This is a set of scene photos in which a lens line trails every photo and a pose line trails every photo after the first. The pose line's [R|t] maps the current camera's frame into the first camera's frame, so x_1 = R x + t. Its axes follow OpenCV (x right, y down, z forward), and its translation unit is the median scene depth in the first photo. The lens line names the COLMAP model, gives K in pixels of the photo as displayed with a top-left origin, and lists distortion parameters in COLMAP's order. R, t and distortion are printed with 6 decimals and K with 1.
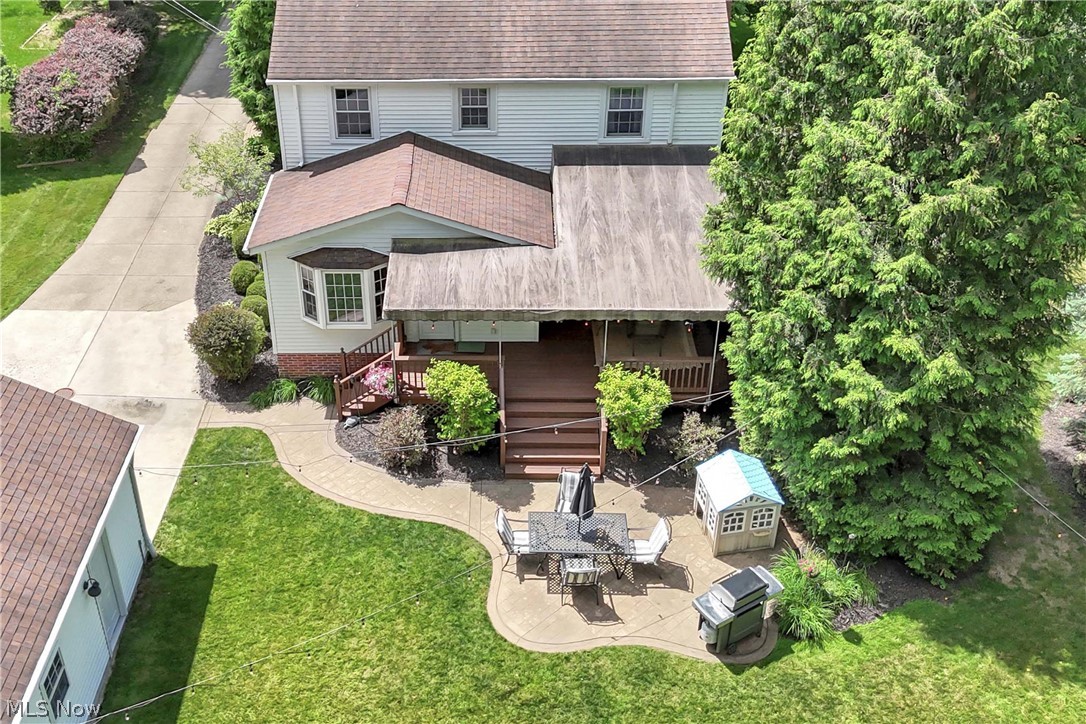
lens RADIAL K [[931.9, 0, 500.7], [0, 931.9, 362.3], [0, 0, 1]] dist [0.062221, -0.012437]
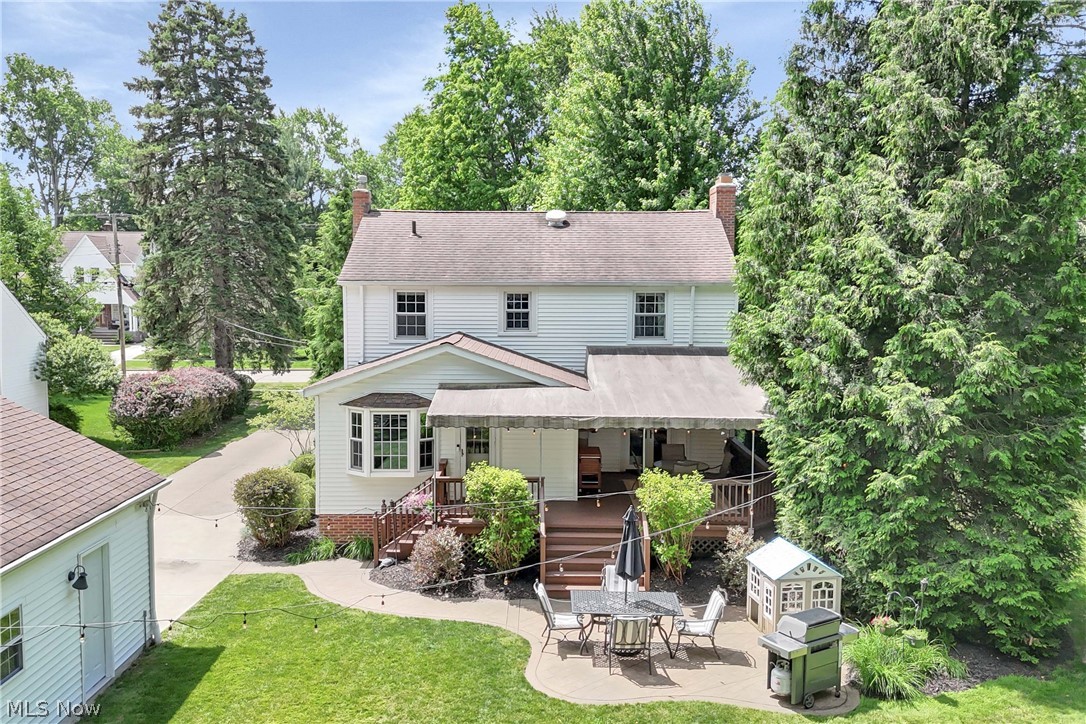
lens RADIAL K [[828.6, 0, 543.0], [0, 828.6, 362.0], [0, 0, 1]] dist [0.053321, -0.008730]
pose [[0.999974, 0.005278, 0.004830, -0.002511], [-0.002913, 0.916944, -0.399005, 0.253640], [-0.006535, 0.398980, 0.916936, 0.134281]]
